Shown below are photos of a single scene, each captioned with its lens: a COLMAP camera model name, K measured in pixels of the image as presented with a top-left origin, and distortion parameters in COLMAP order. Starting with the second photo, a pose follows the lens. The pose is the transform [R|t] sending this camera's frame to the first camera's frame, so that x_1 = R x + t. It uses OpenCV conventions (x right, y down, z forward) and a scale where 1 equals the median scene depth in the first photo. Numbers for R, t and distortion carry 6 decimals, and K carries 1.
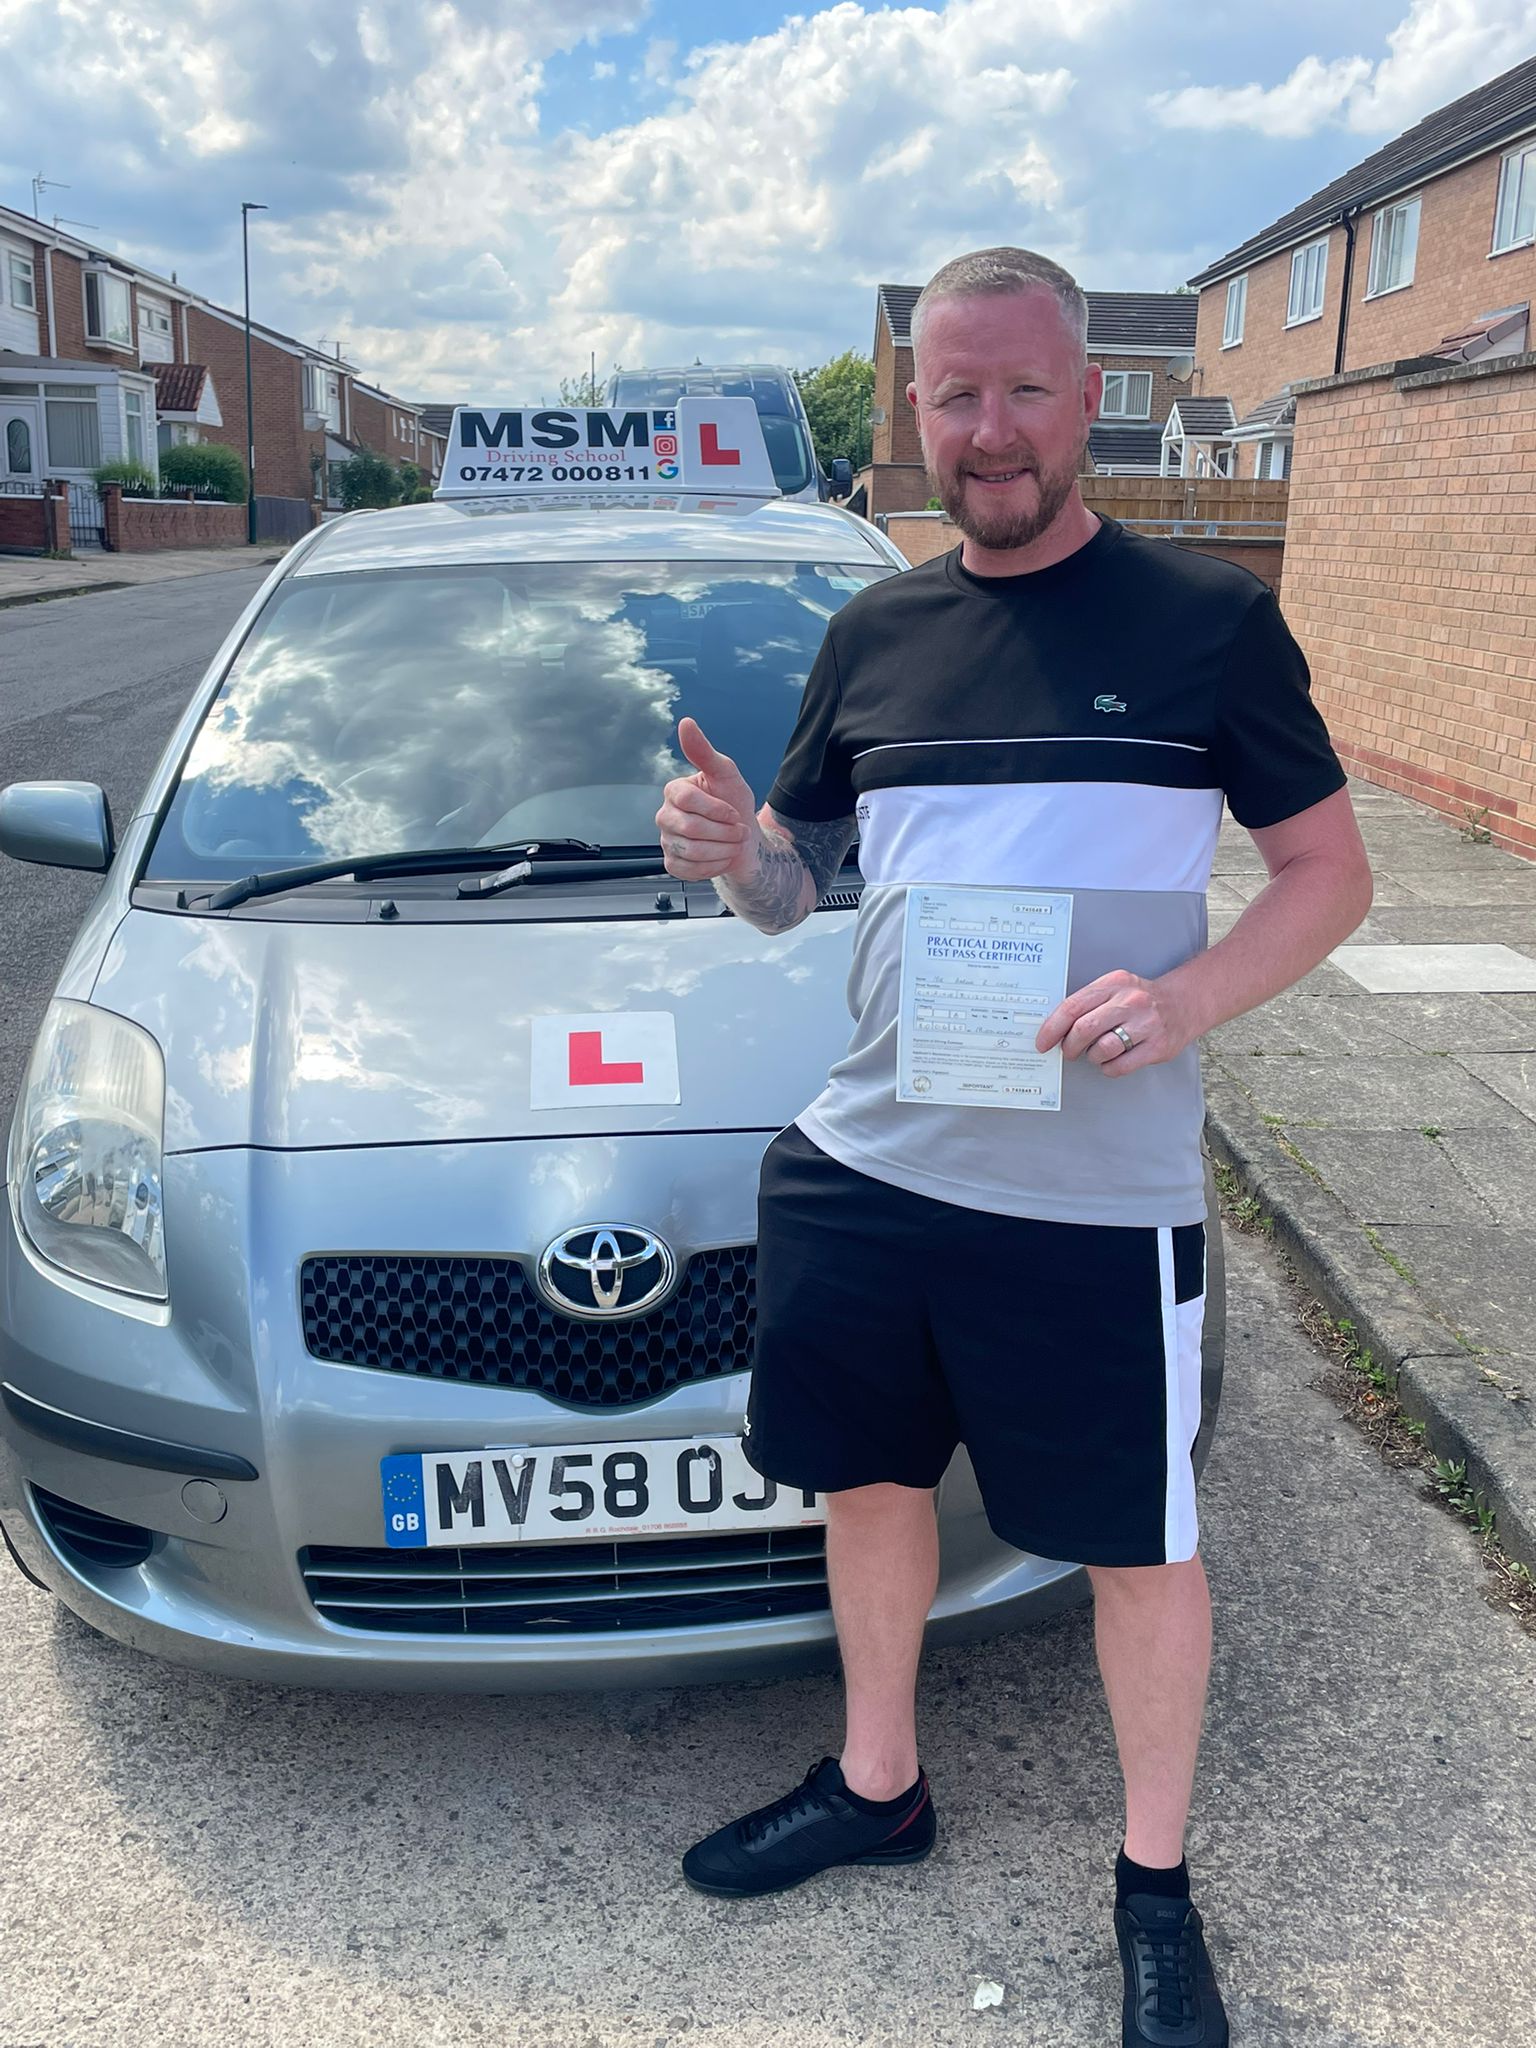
lens RADIAL K [[1825.0, 0, 673.5], [0, 1825.0, 970.9], [0, 0, 1]] dist [0.036224, 0.001849]
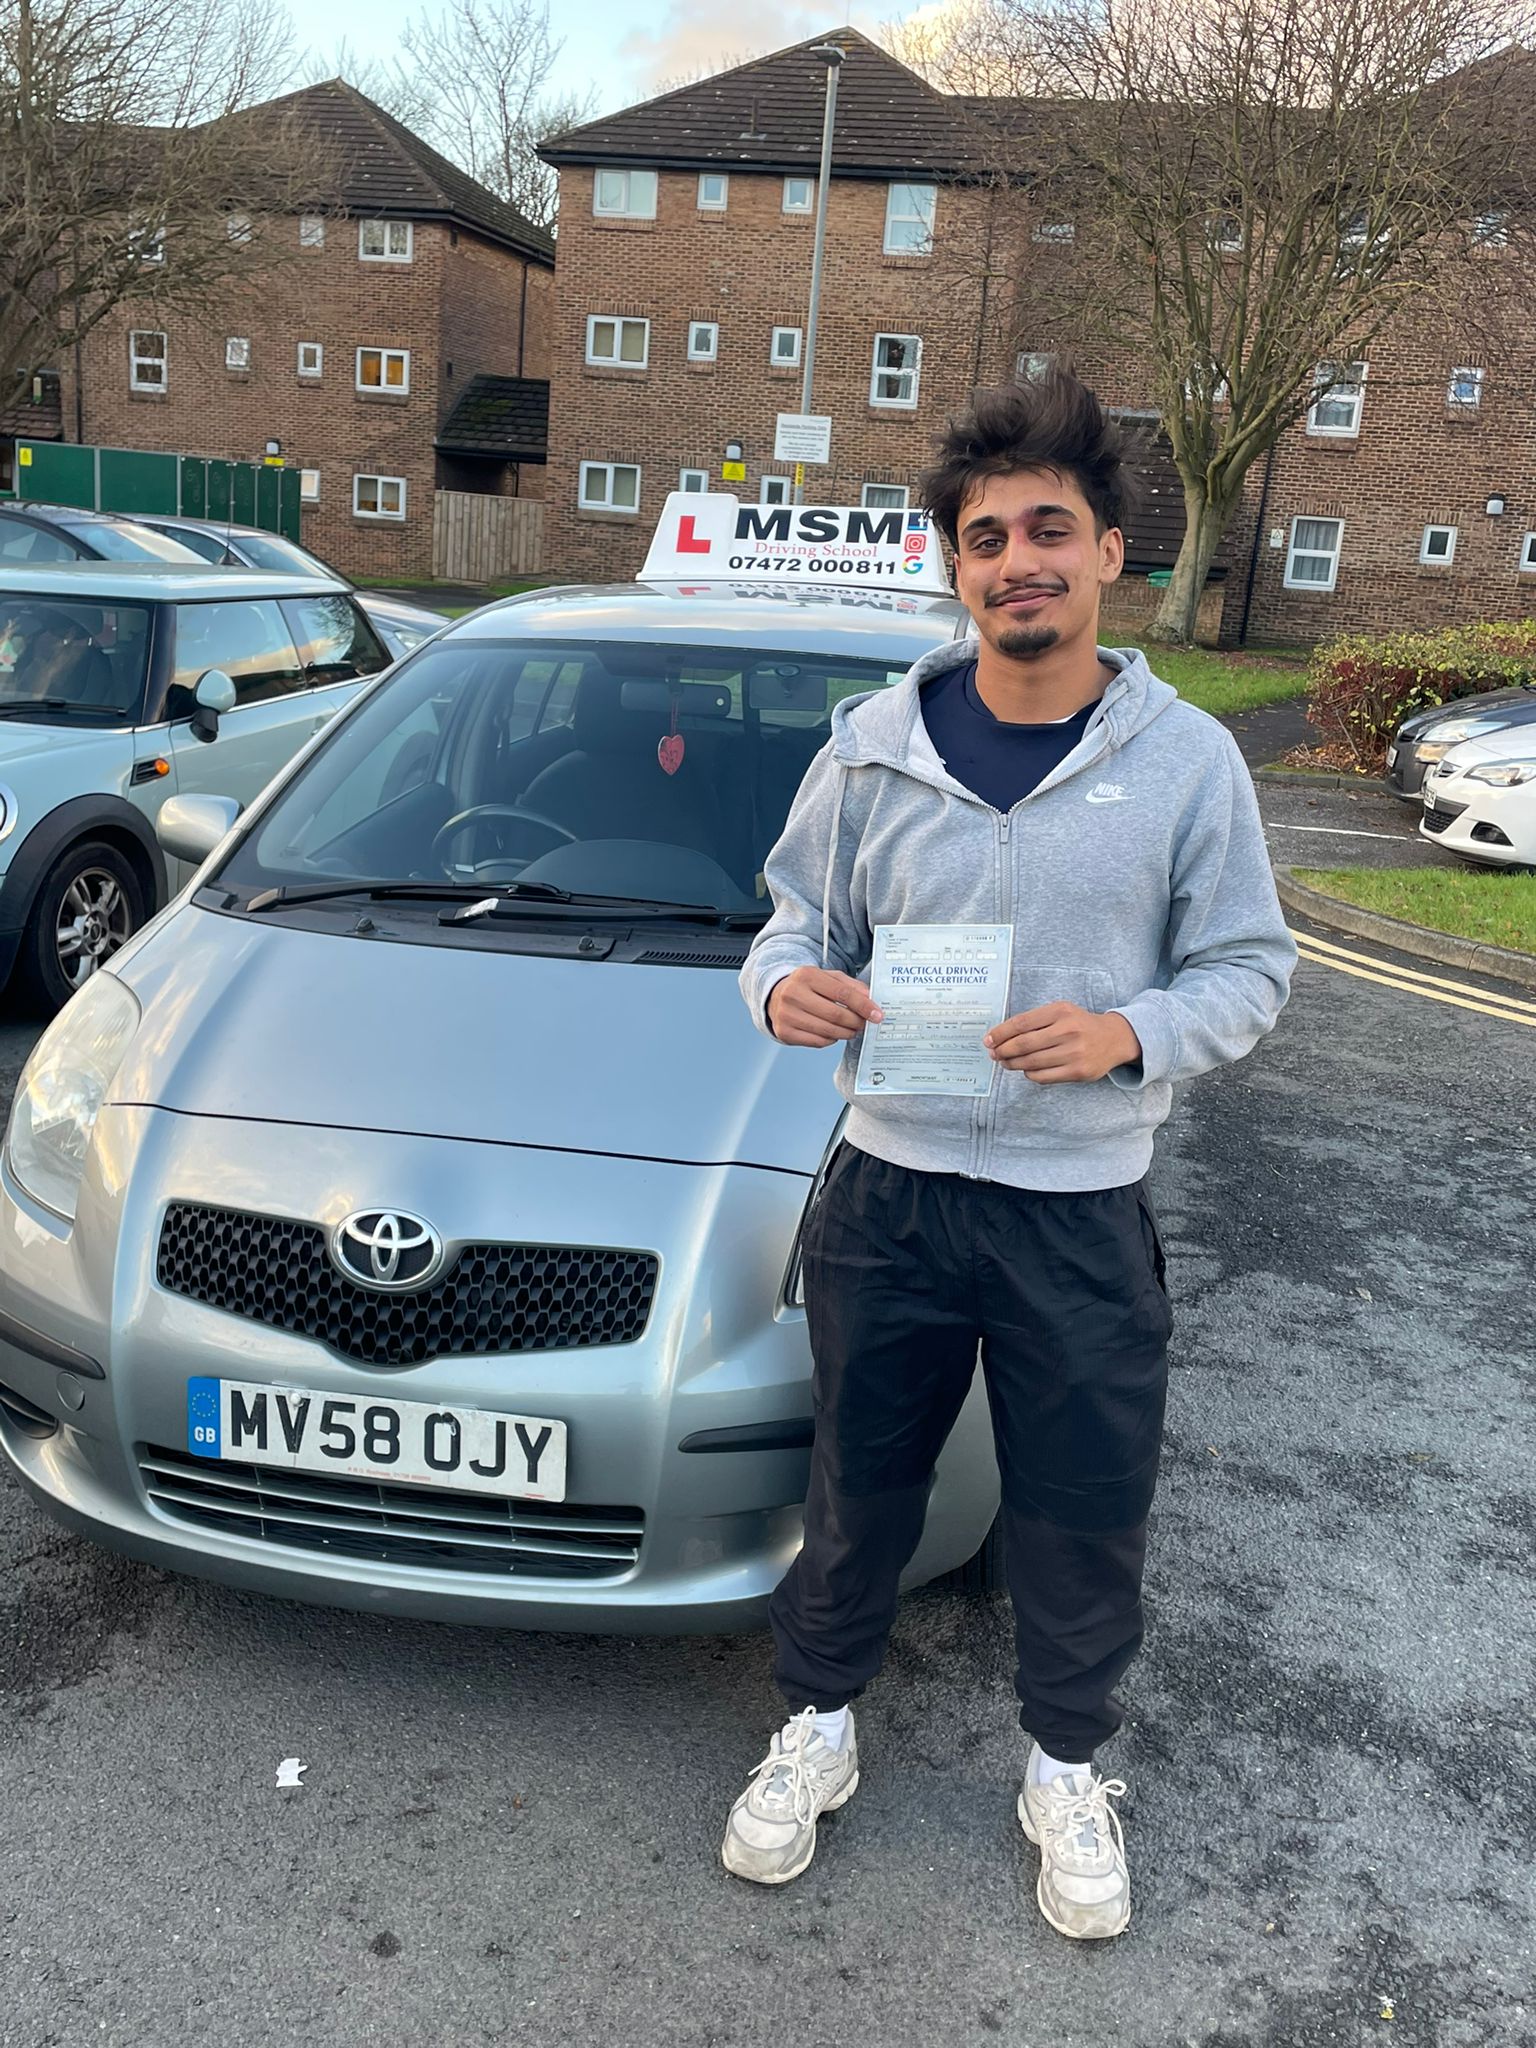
lens RADIAL K [[1678.4, 0, 716.6], [0, 1678.4, 973.8], [0, 0, 1]] dist [0.039404, 0.003918]
pose [[0.962976, 0.103938, -0.248744, 0.412605], [-0.109478, 0.993953, -0.008505, -0.024003], [0.246356, 0.035423, 0.968532, 0.005838]]
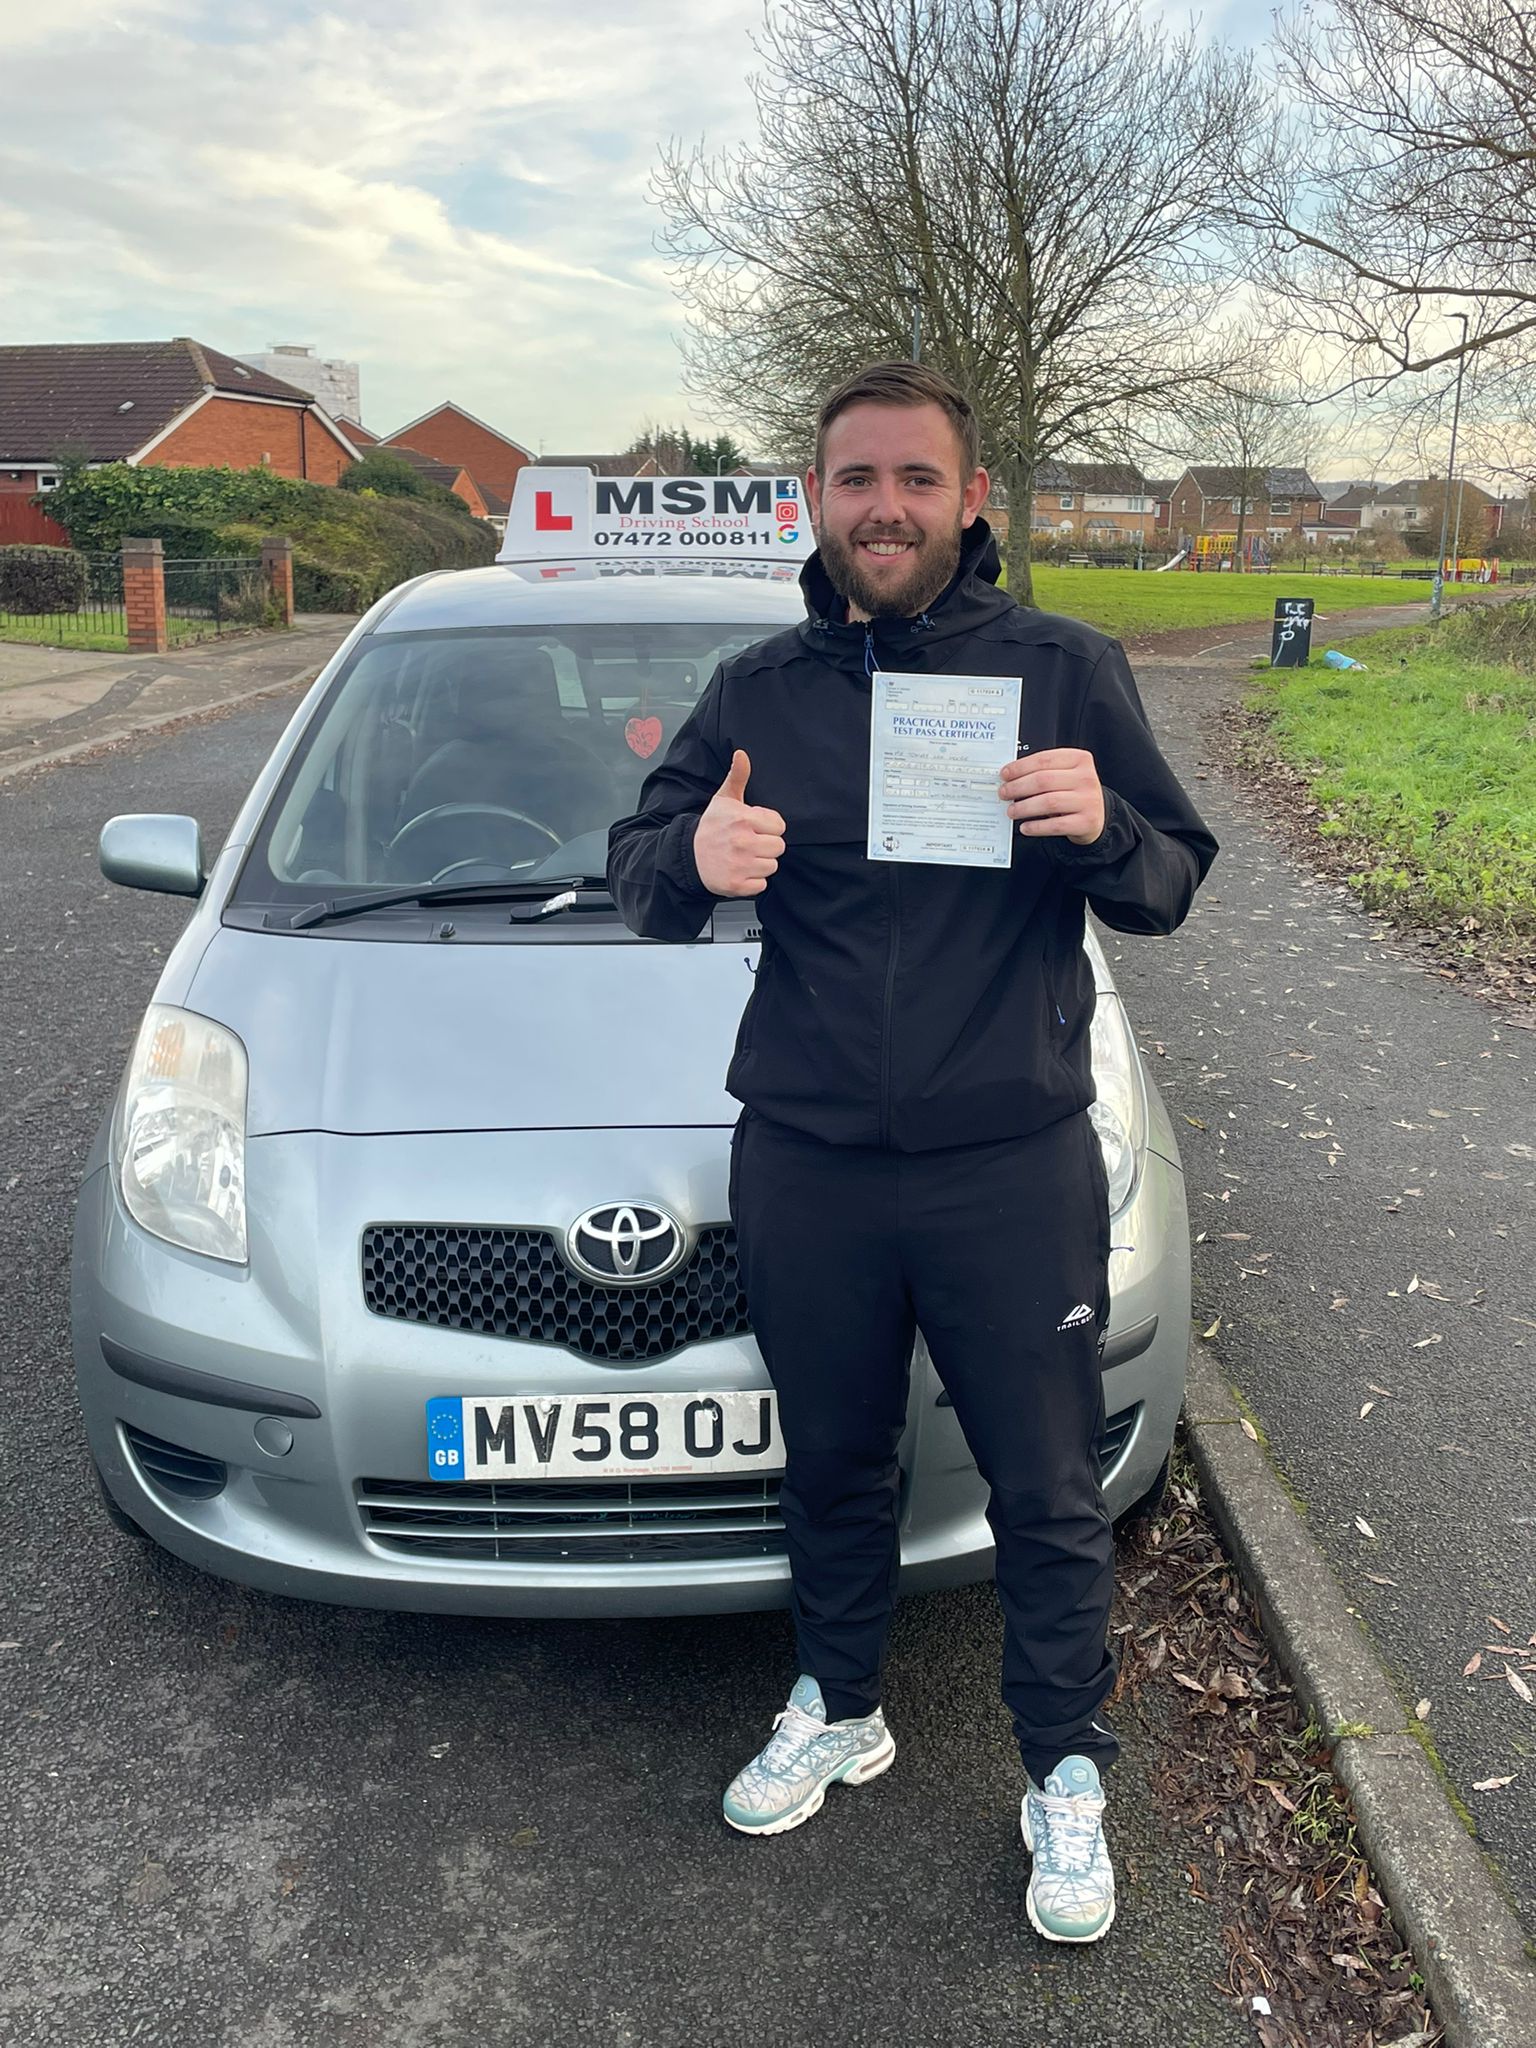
lens RADIAL K [[1808.8, 0, 767.3], [0, 1808.8, 990.2], [0, 0, 1]] dist [0.030567, 0.004858]
pose [[0.998678, 0.015029, -0.049163, 0.104875], [-0.015874, 0.999732, -0.016836, 0.023724], [0.048897, 0.017594, 0.998649, -0.129488]]
